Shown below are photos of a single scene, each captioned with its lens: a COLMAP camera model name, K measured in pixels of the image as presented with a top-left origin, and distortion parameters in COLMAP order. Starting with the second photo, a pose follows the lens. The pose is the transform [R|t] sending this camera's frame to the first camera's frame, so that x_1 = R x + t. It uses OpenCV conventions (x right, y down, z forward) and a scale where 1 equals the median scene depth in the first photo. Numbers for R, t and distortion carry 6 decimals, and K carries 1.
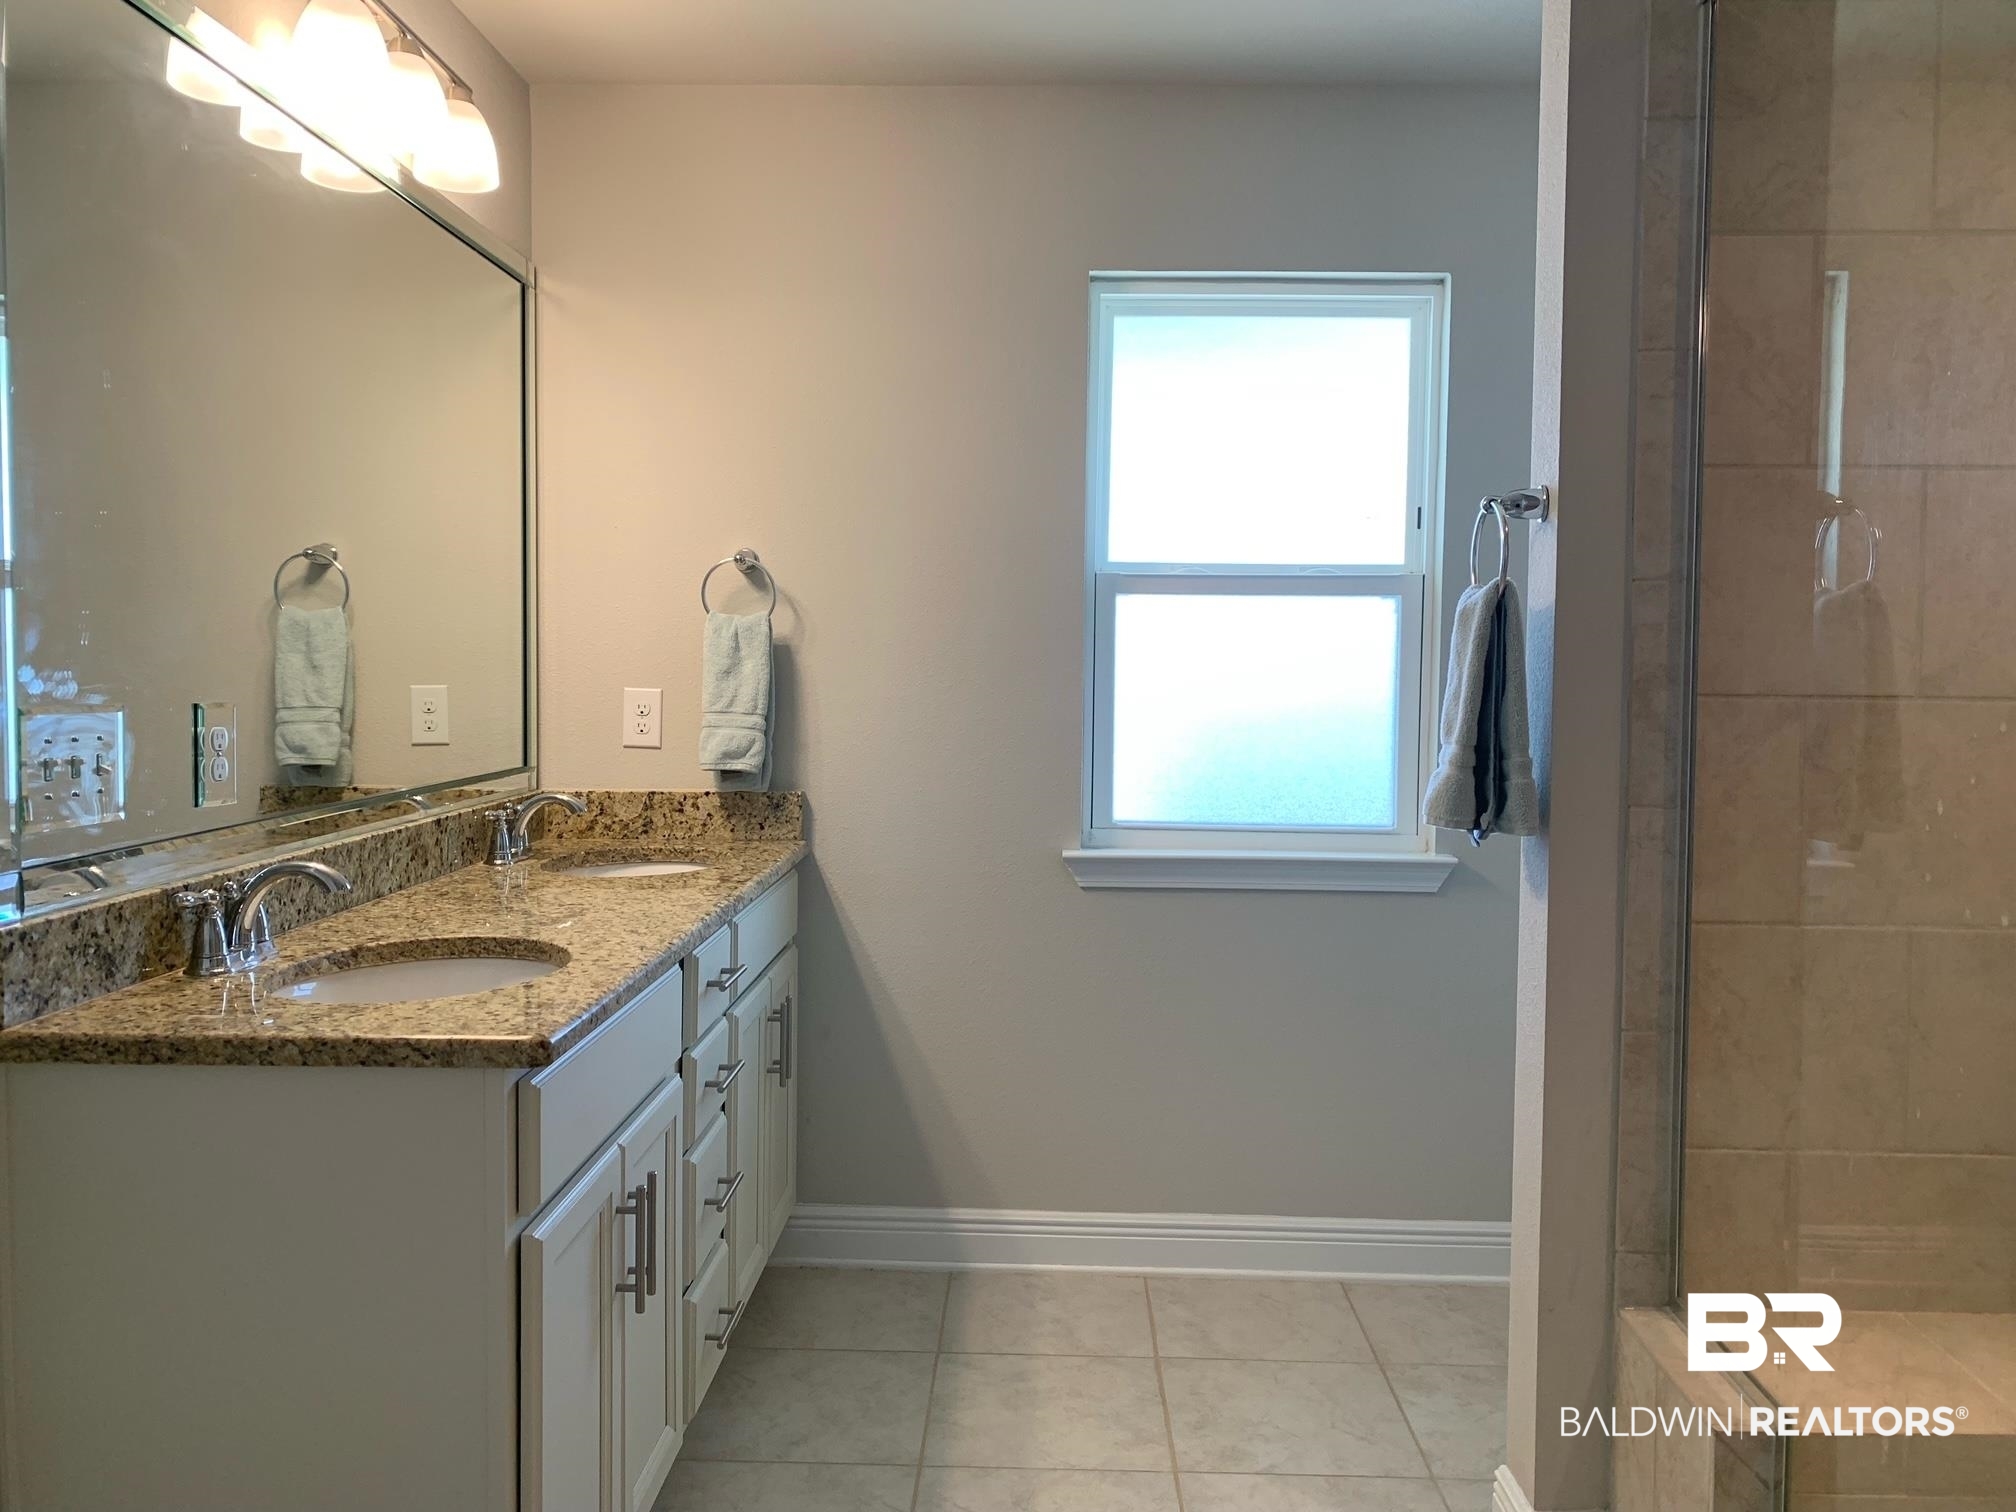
lens RADIAL K [[1550.7, 0, 1009.8], [0, 1550.7, 742.7], [0, 0, 1]] dist [0.024737, -0.007515]
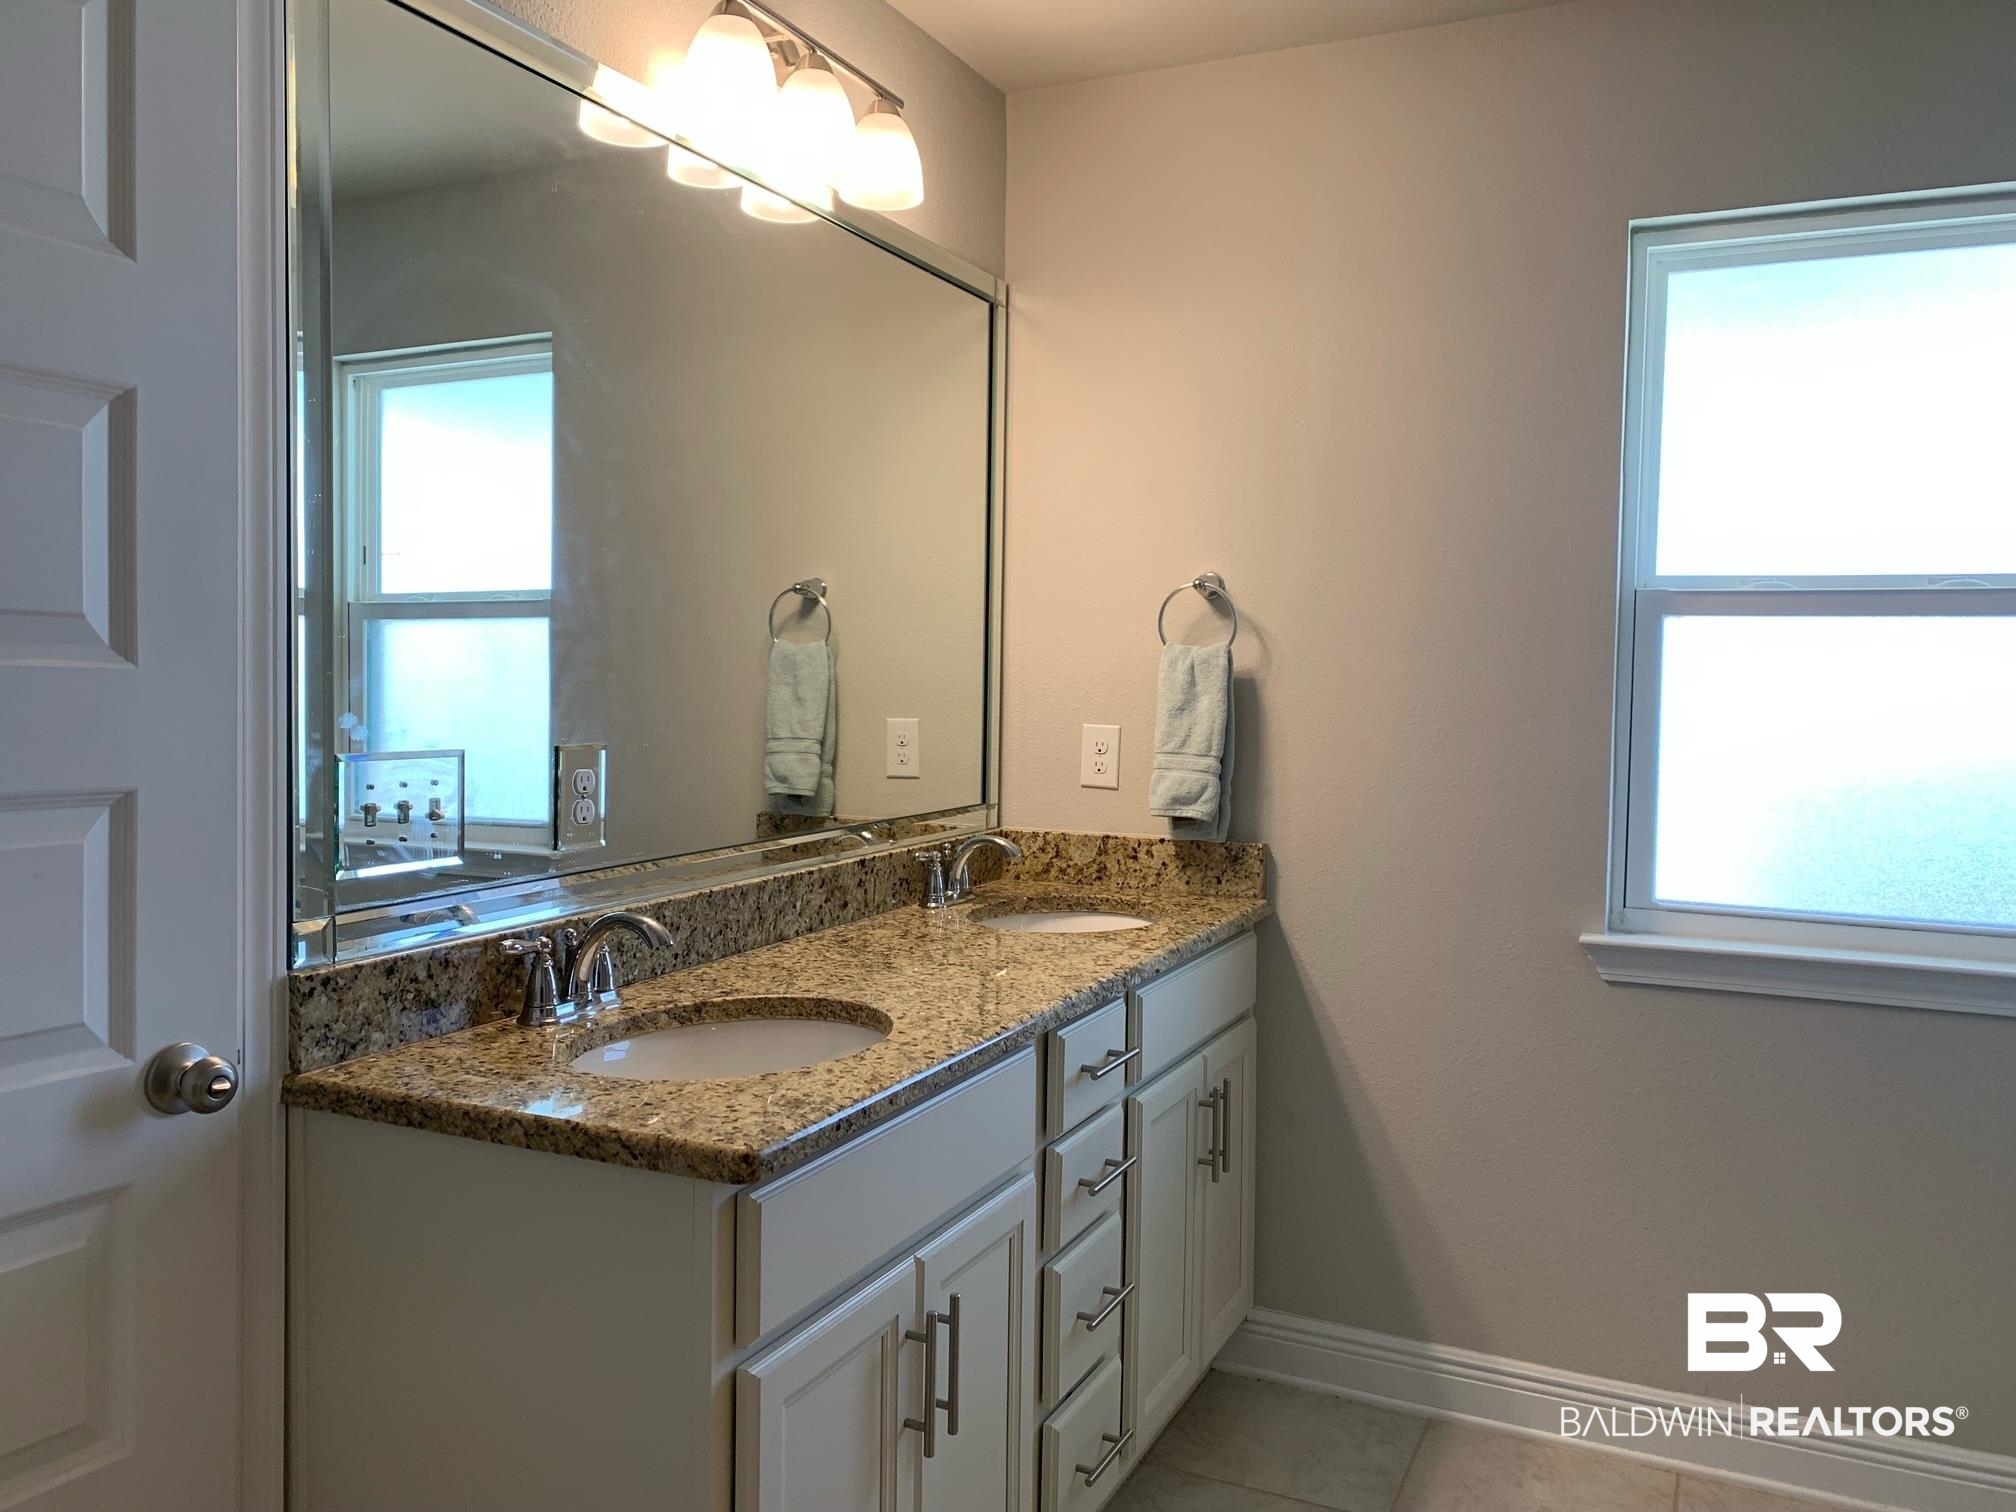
lens RADIAL K [[1548.2, 0, 973.3], [0, 1548.2, 743.7], [0, 0, 1]] dist [0.088646, -0.212759]
pose [[0.912033, 0.020359, -0.409612, 0.080234], [-0.024753, 0.999679, -0.005427, -0.017426], [0.409370, 0.015089, 0.912244, 0.122329]]
